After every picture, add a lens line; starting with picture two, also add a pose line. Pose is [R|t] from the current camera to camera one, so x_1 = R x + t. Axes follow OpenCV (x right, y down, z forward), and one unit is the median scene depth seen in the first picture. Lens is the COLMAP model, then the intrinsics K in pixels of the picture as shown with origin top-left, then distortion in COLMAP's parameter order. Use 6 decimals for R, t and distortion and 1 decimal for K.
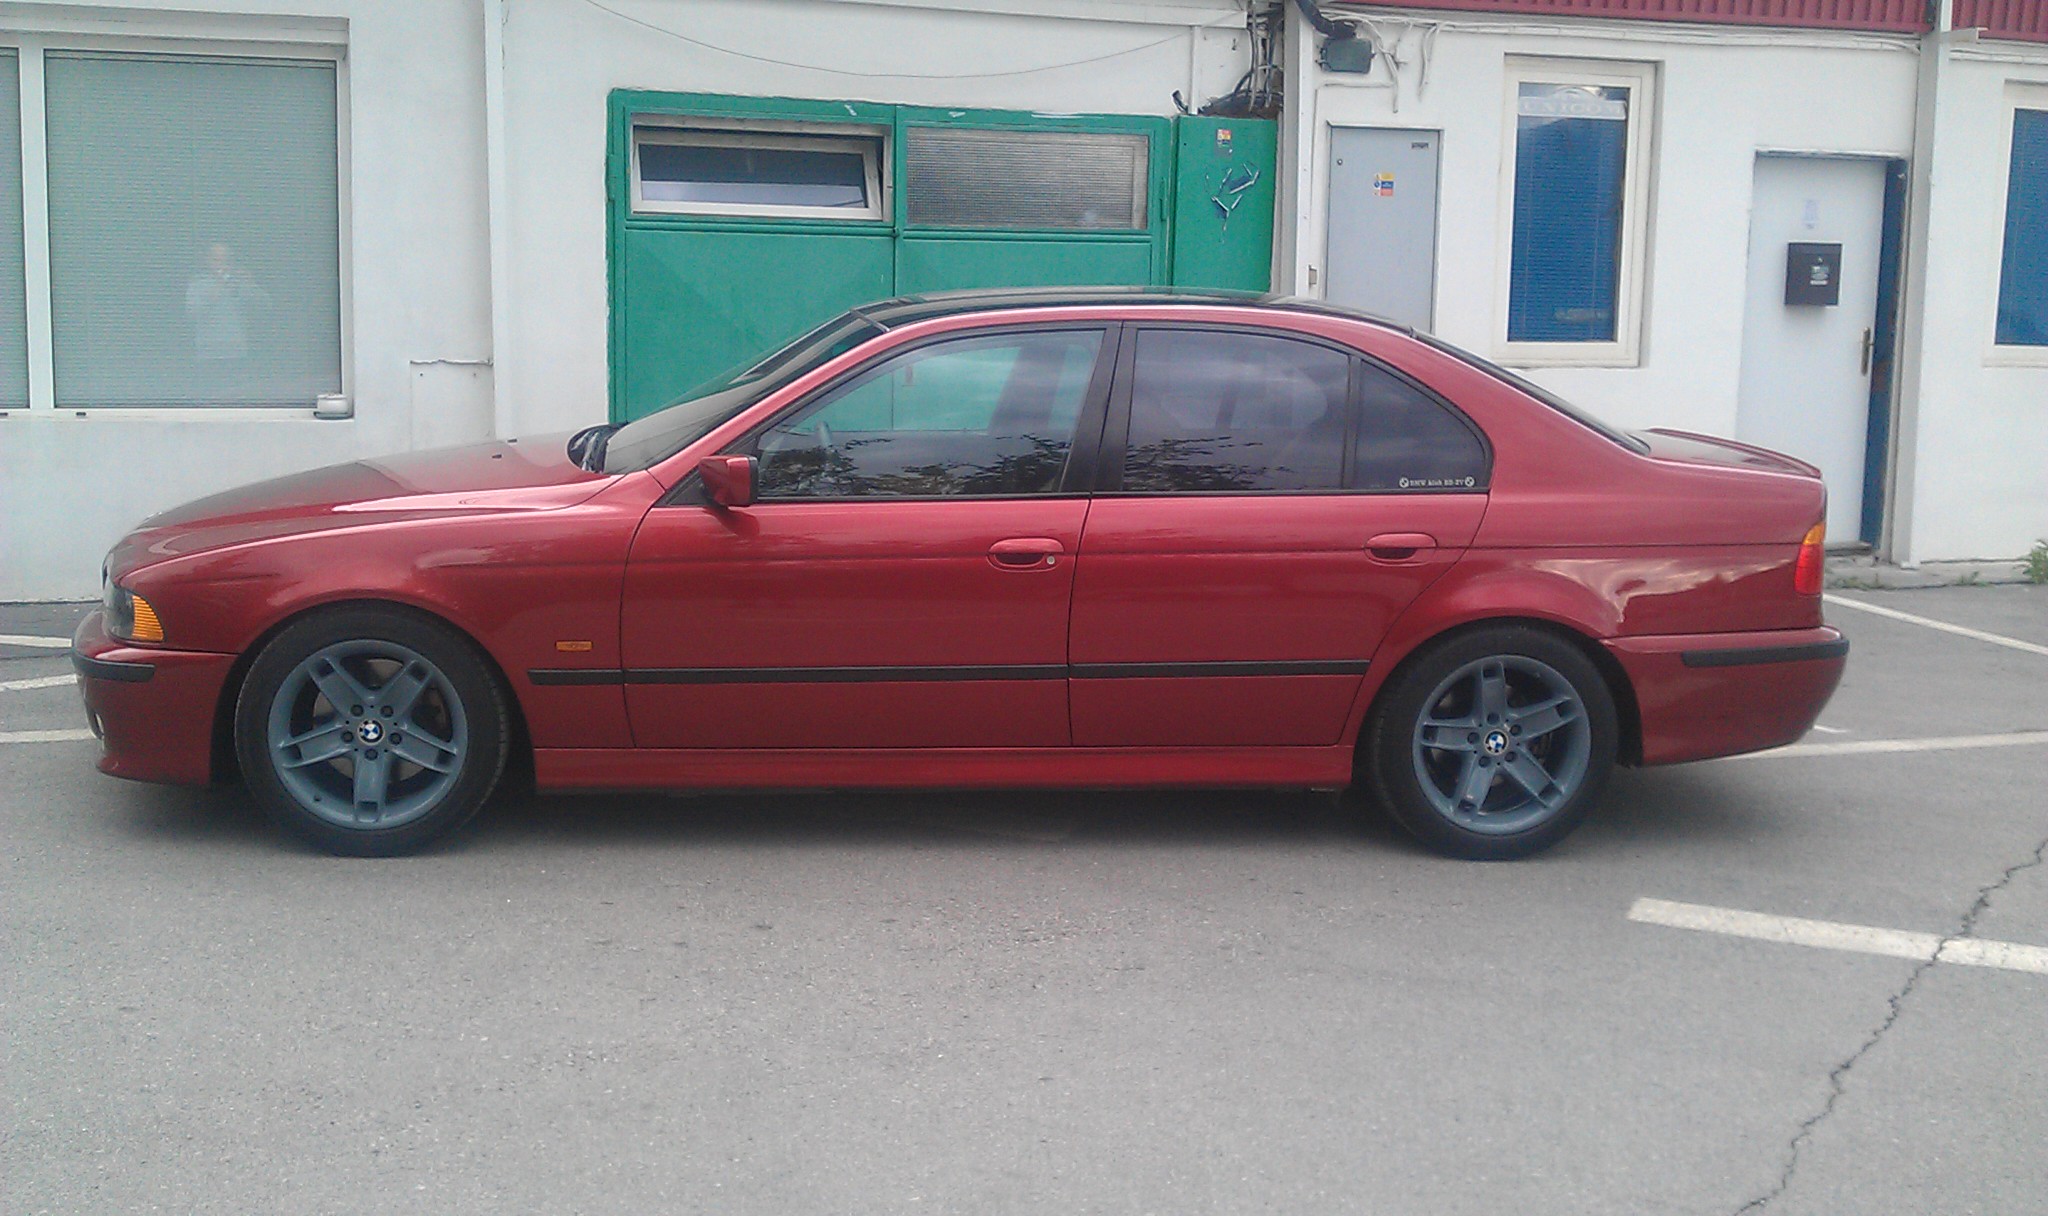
lens RADIAL K [[2531.2, 0, 1024.0], [0, 2531.2, 608.0], [0, 0, 1]] dist [0.076259, -0.395245]
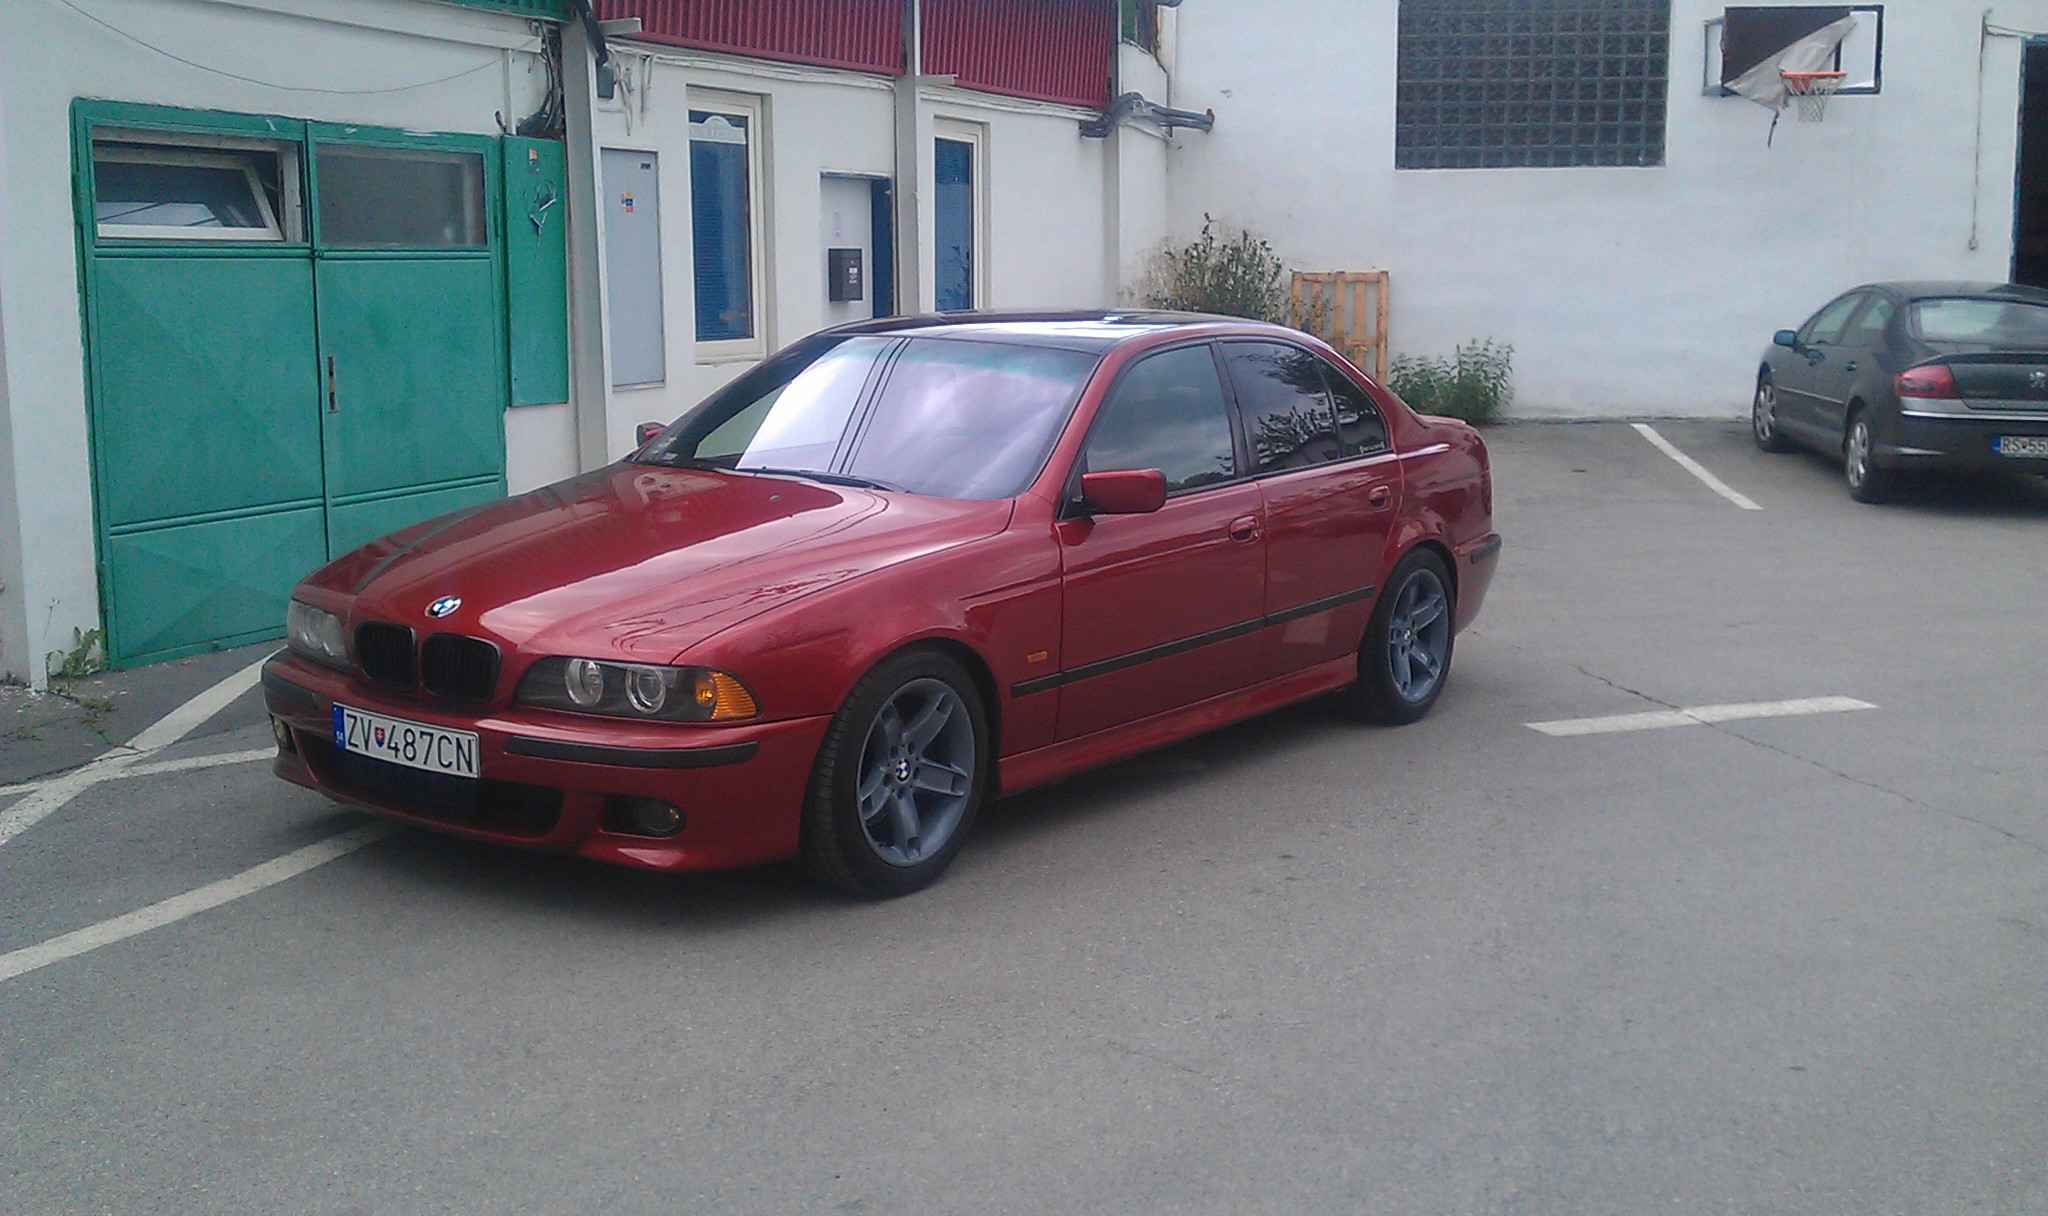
lens RADIAL K [[2531.2, 0, 1024.0], [0, 2531.2, 608.0], [0, 0, 1]] dist [0.076259, -0.395245]
pose [[0.605689, -0.127850, 0.785363, -0.642206], [0.117842, 0.990536, 0.070368, -0.051597], [-0.786927, 0.049928, 0.615023, 0.209409]]
